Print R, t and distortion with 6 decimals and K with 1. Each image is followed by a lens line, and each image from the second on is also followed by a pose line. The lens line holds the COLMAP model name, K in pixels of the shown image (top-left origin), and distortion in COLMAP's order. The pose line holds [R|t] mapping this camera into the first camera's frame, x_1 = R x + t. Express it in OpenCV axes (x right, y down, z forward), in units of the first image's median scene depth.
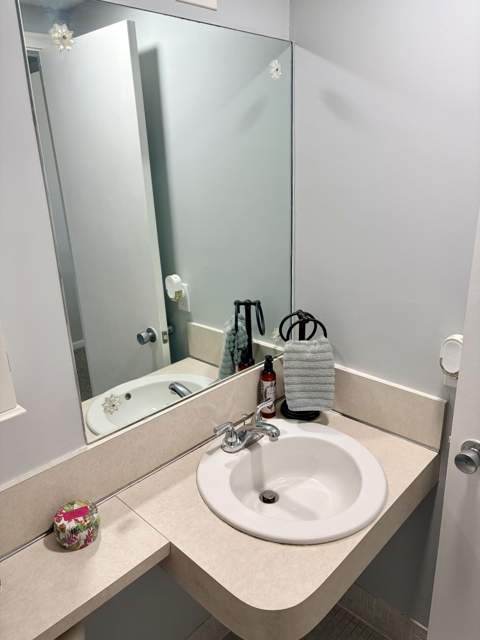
lens RADIAL K [[484.2, 0, 244.6], [0, 484.2, 330.2], [0, 0, 1]] dist [0.030954, -0.017427]
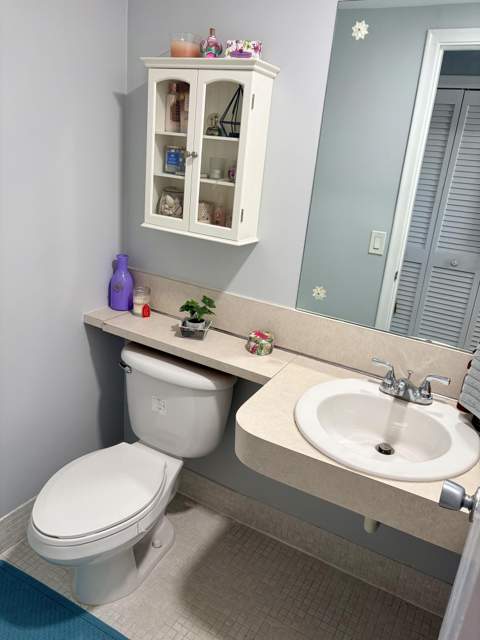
lens RADIAL K [[484.2, 0, 244.6], [0, 484.2, 330.2], [0, 0, 1]] dist [0.030954, -0.017427]
pose [[0.229311, 0.379162, -0.896467, 0.953998], [-0.415885, 0.870872, 0.261955, -0.032889], [0.880032, 0.312758, 0.357389, 0.326905]]
